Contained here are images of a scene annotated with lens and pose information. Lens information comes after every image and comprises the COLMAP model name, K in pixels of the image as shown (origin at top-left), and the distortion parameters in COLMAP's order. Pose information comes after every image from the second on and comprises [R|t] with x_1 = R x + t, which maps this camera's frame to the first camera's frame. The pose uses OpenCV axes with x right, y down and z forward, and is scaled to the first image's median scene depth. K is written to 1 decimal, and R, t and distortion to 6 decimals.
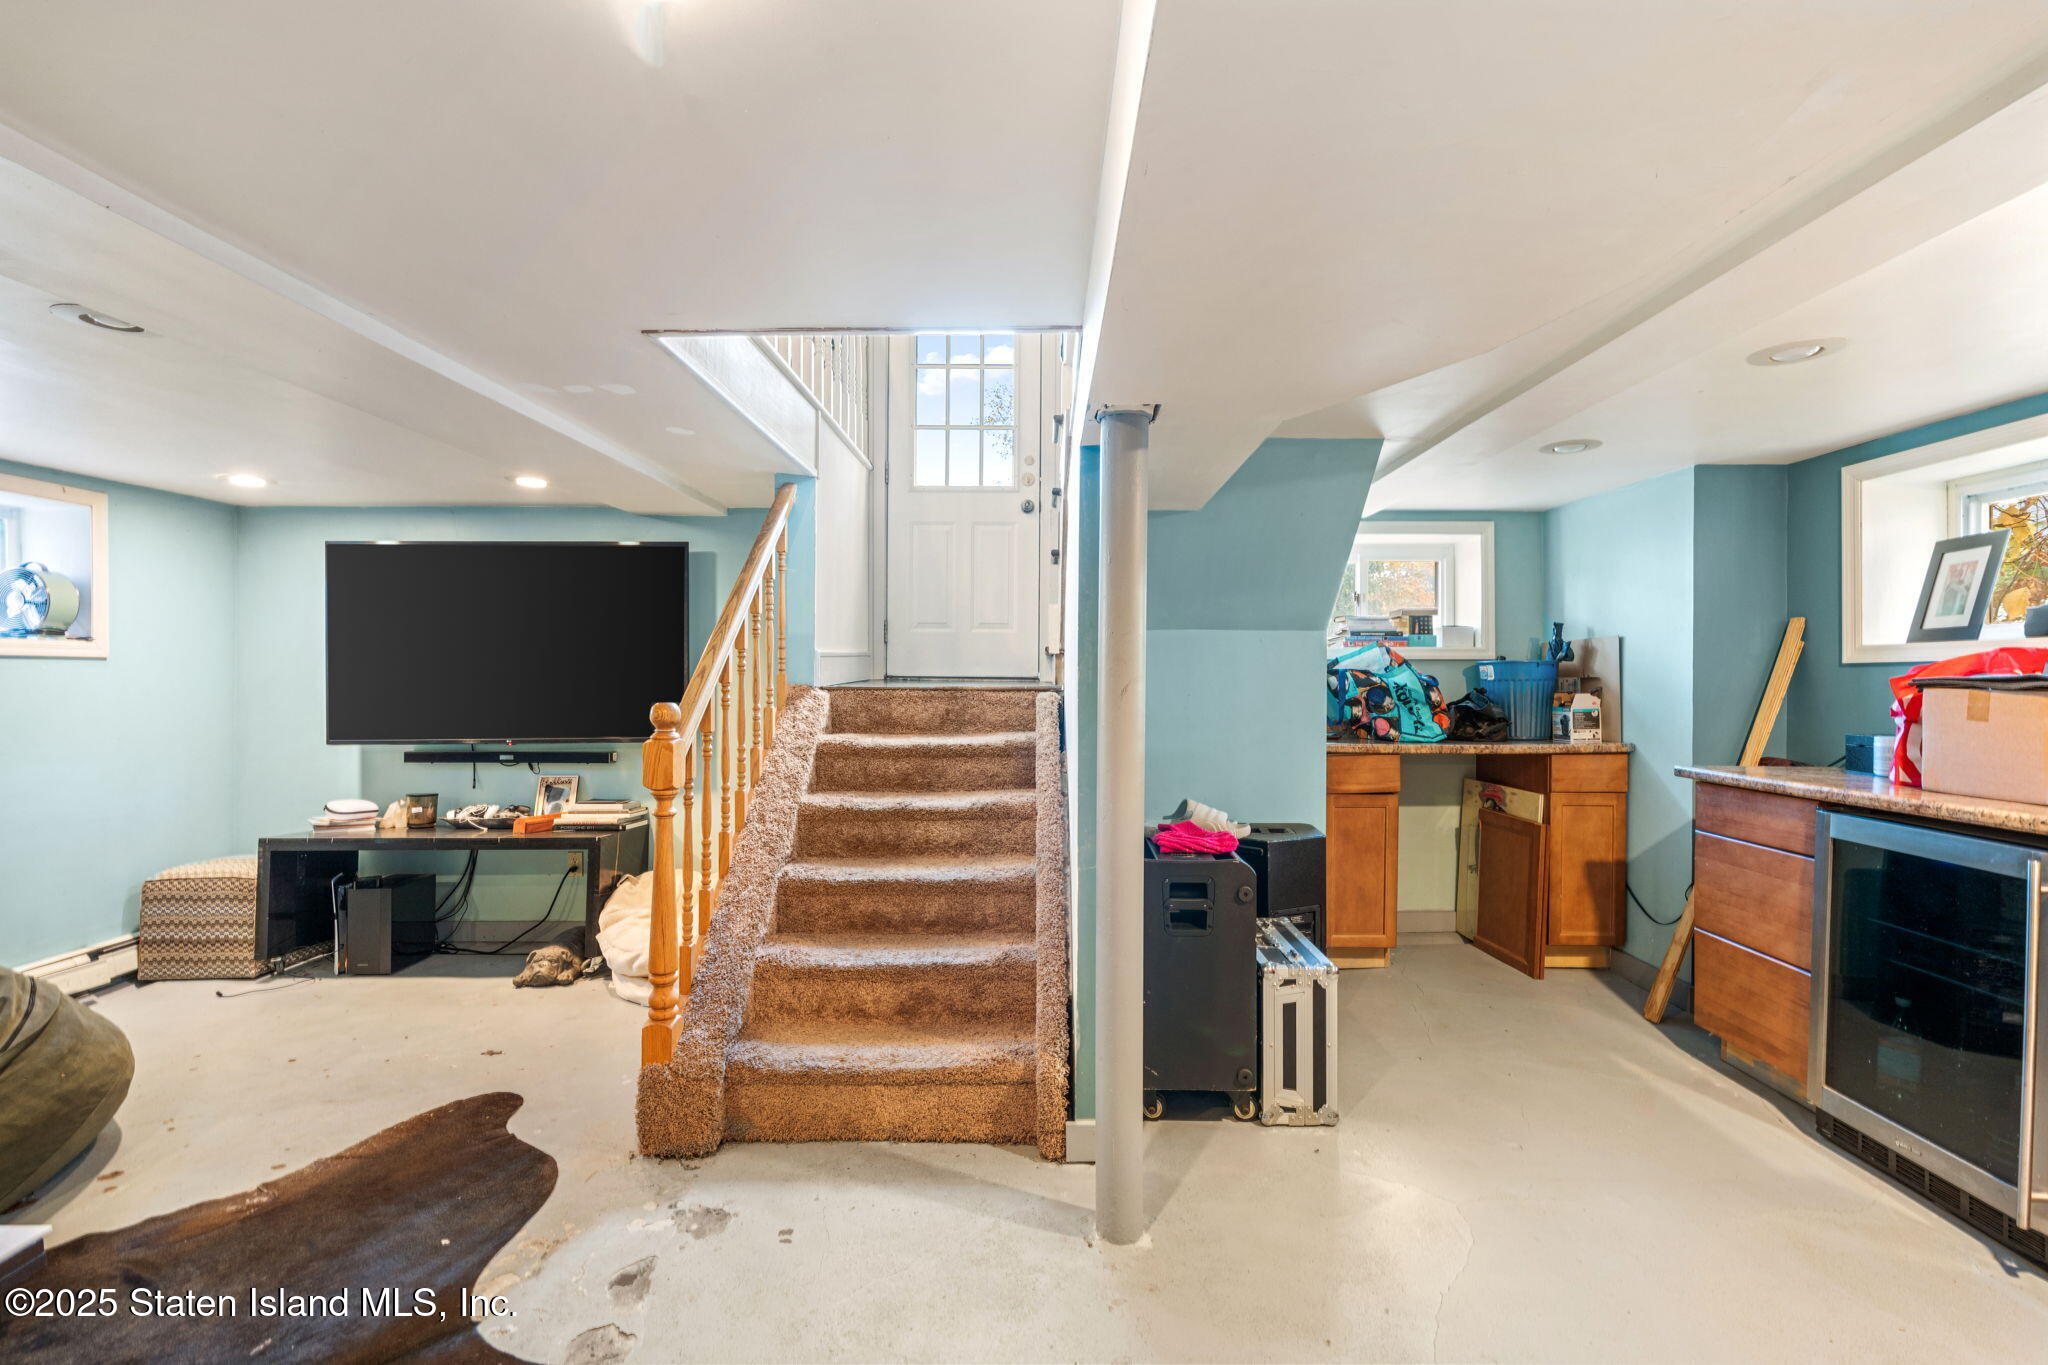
lens RADIAL K [[921.2, 0, 1050.2], [0, 921.2, 675.2], [0, 0, 1]] dist [-0.009546, 0.004251]
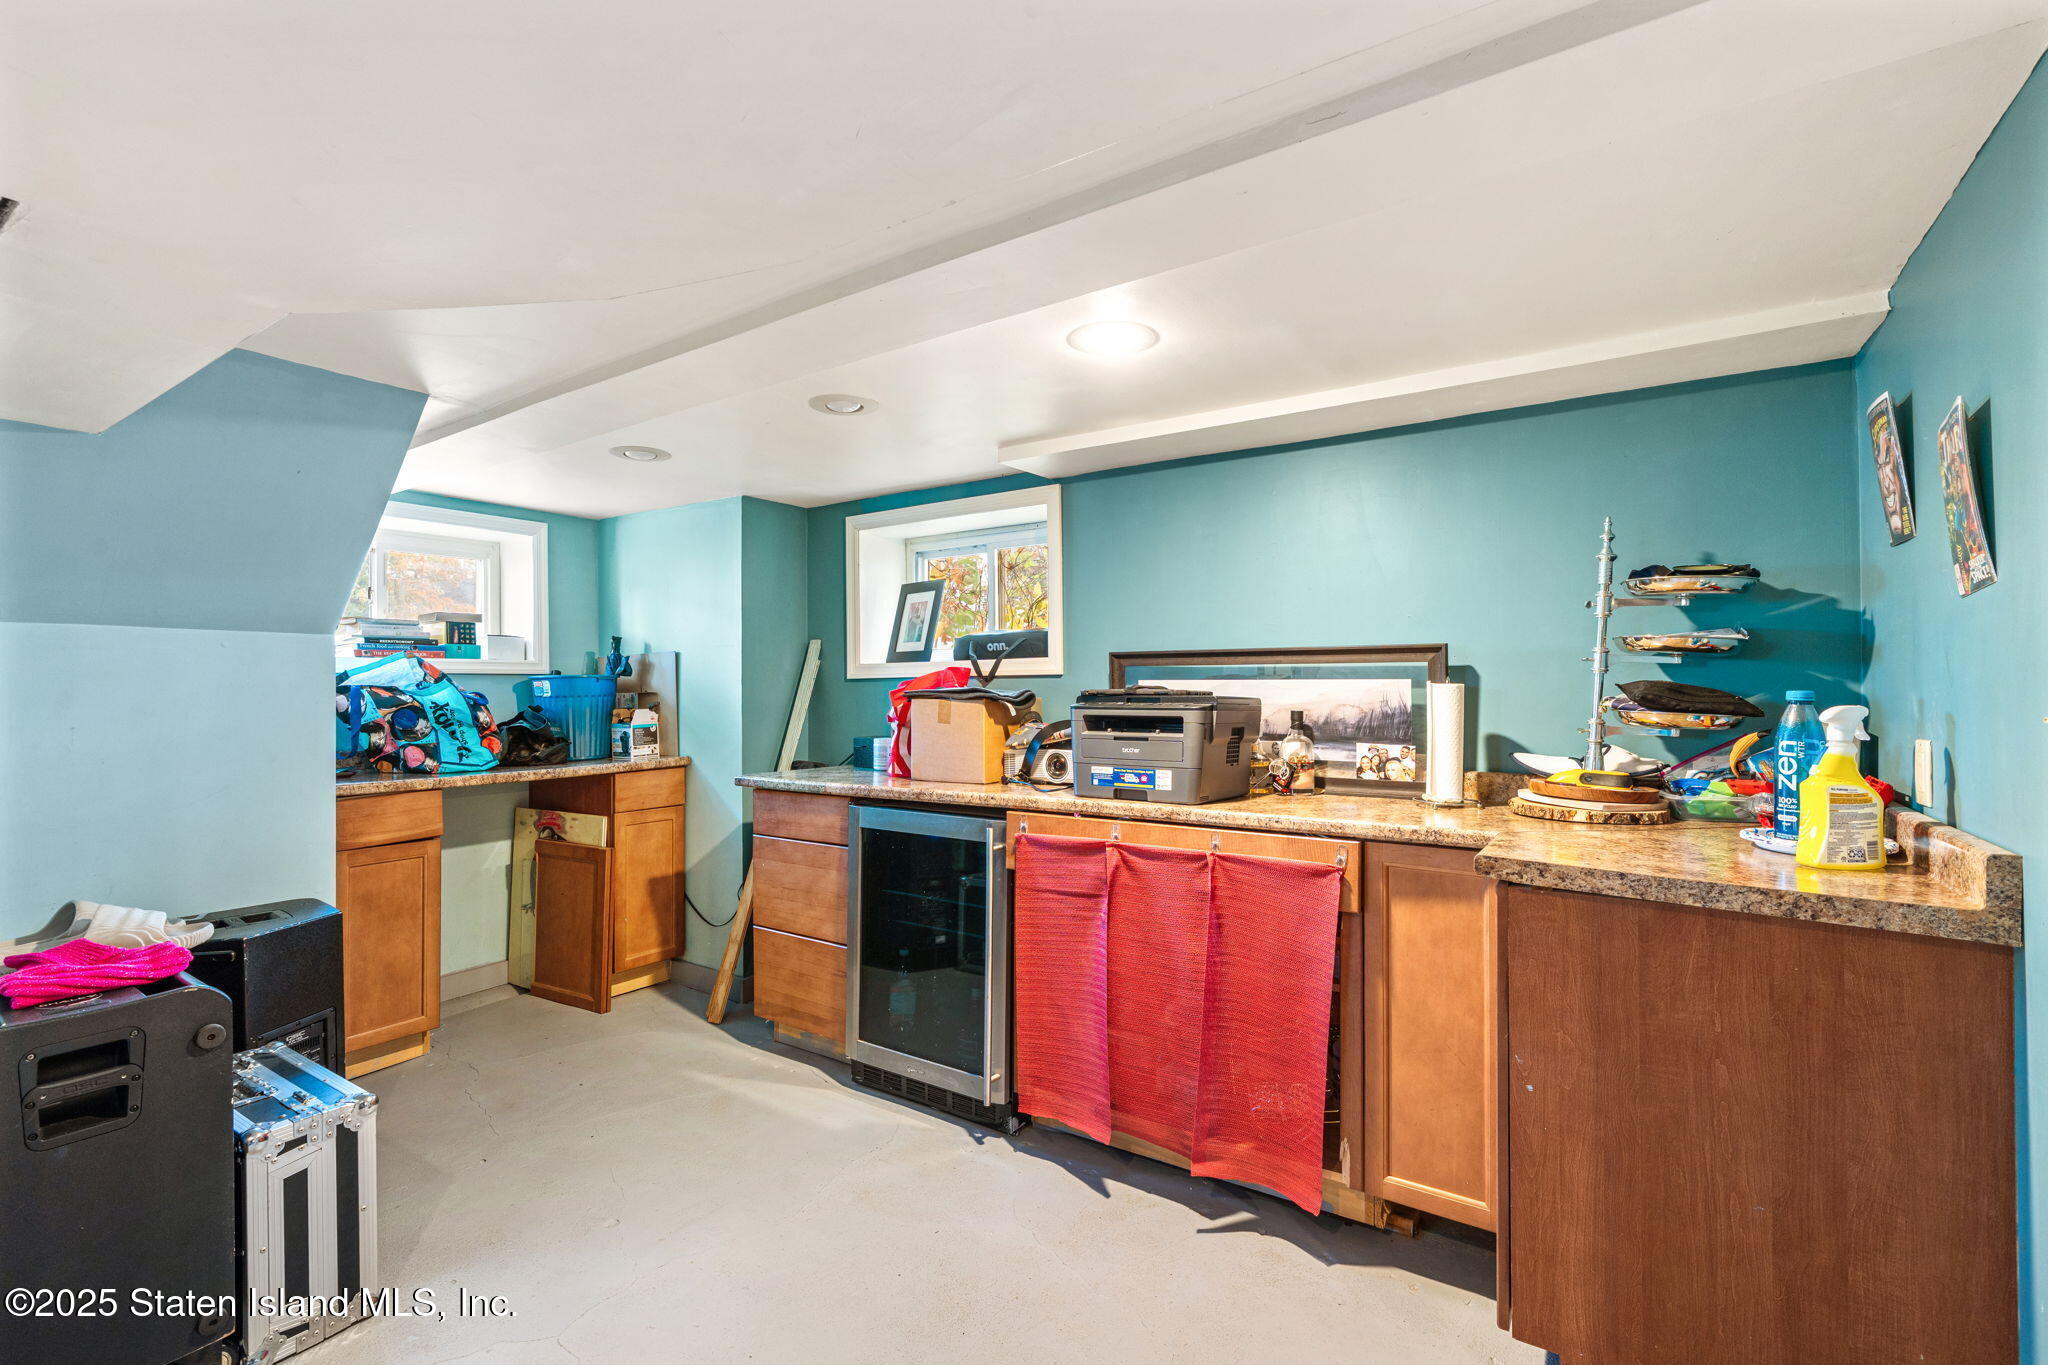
lens RADIAL K [[909.7, 0, 1033.7], [0, 909.7, 683.9], [0, 0, 1]] dist [-0.010118, 0.004537]
pose [[0.560573, -0.003236, 0.828099, 0.008717], [0.008237, 0.999965, -0.001668, -0.002447], [-0.828064, 0.007756, 0.560580, 0.127423]]
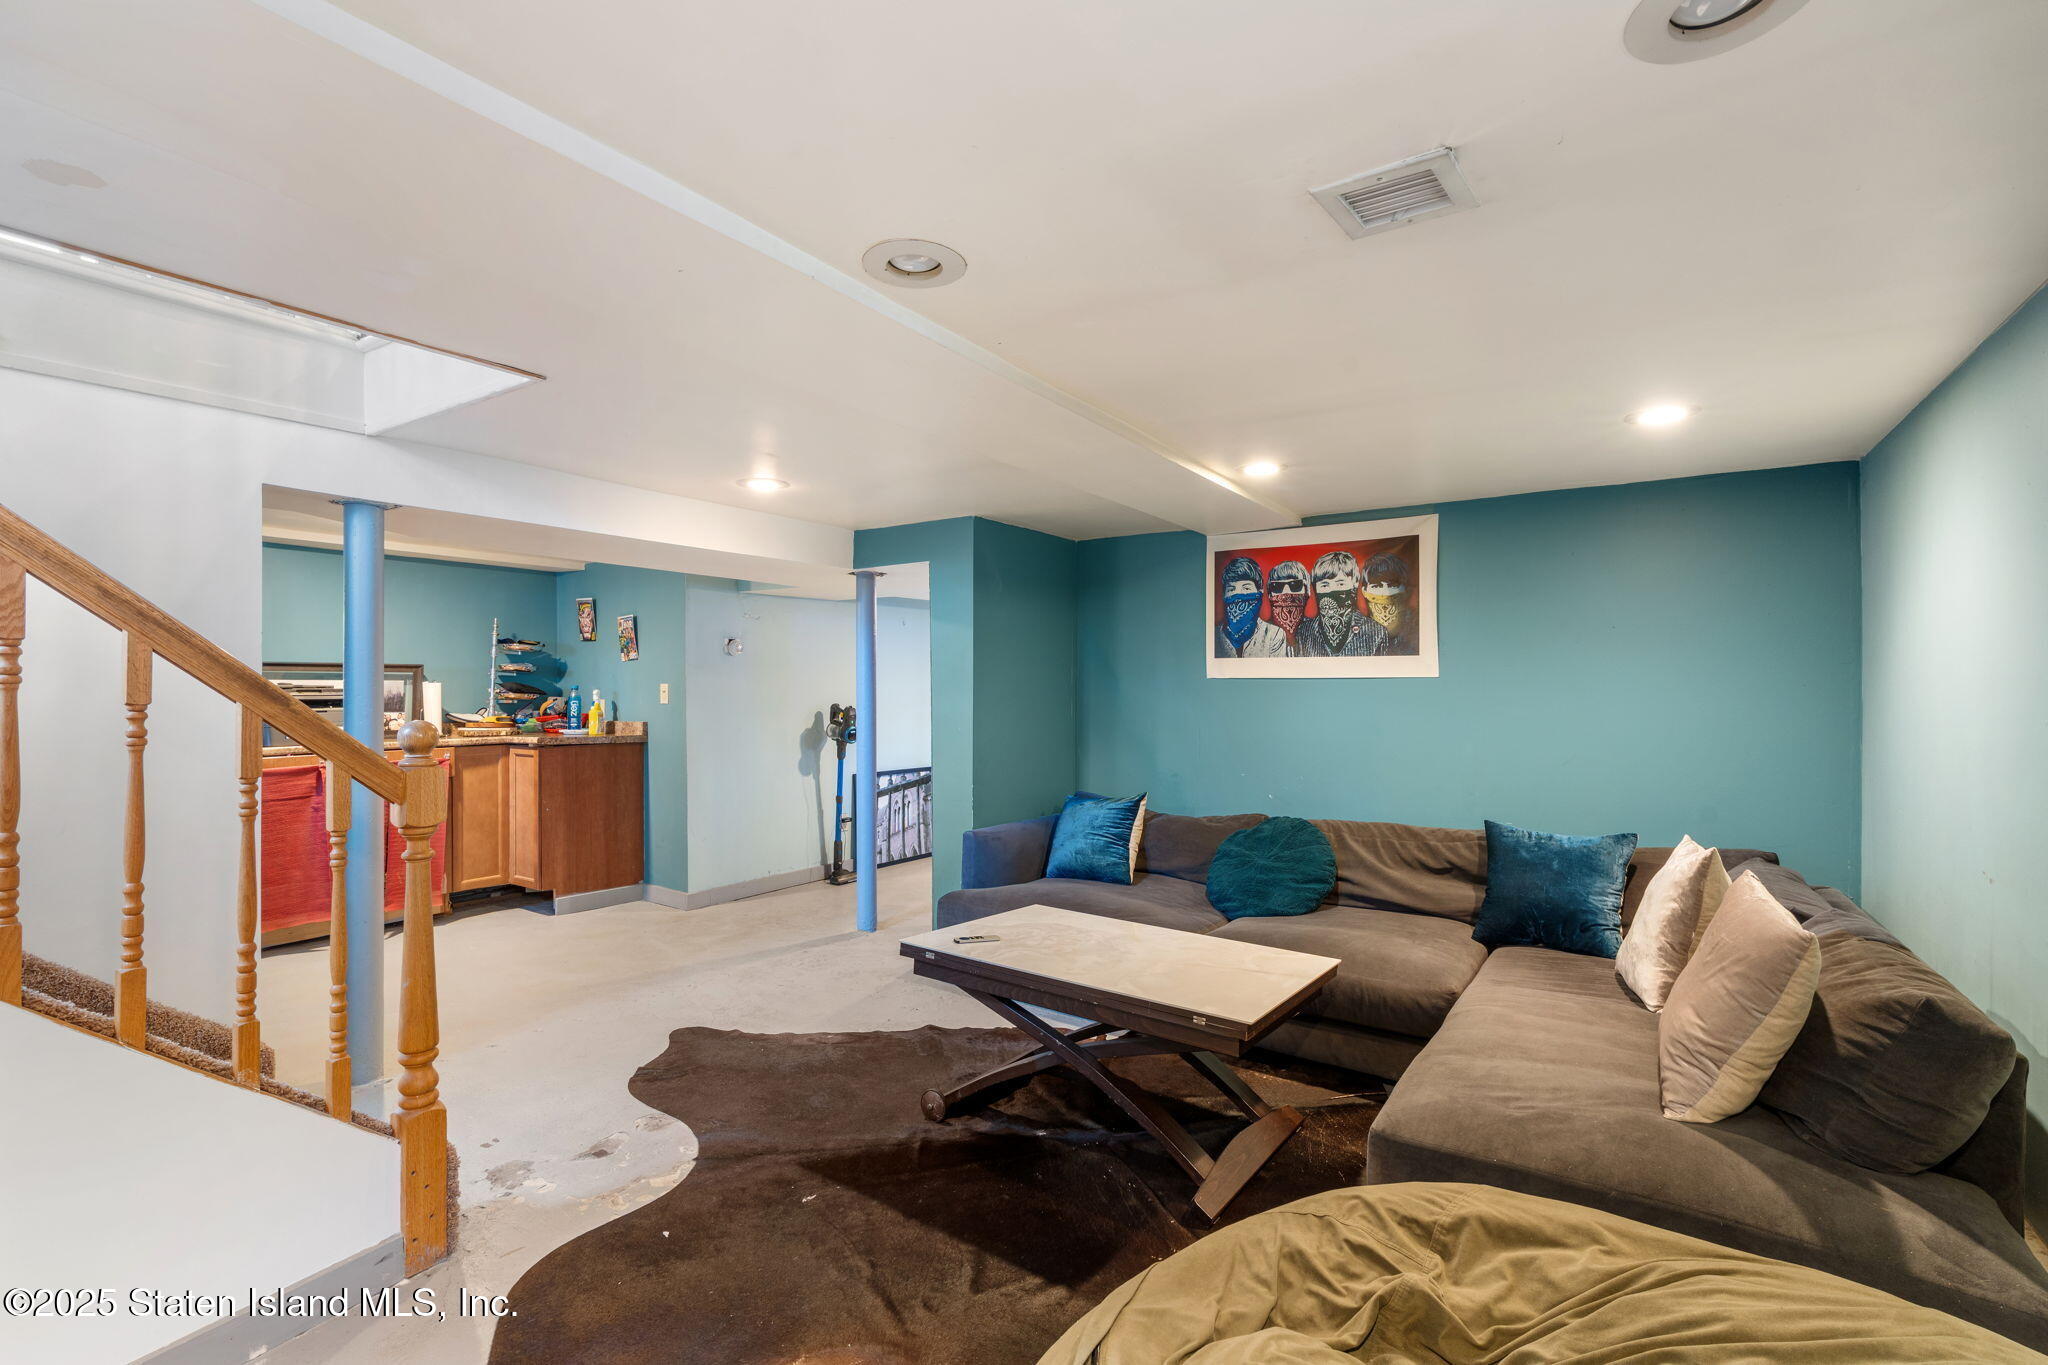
lens RADIAL K [[909.7, 0, 1020.5], [0, 909.7, 682.0], [0, 0, 1]] dist [-0.010118, 0.004537]
pose [[-0.821603, 0.000932, 0.570059, -1.088991], [0.001949, 0.999997, 0.001173, -0.002764], [-0.570057, 0.002074, -0.821603, 1.079700]]
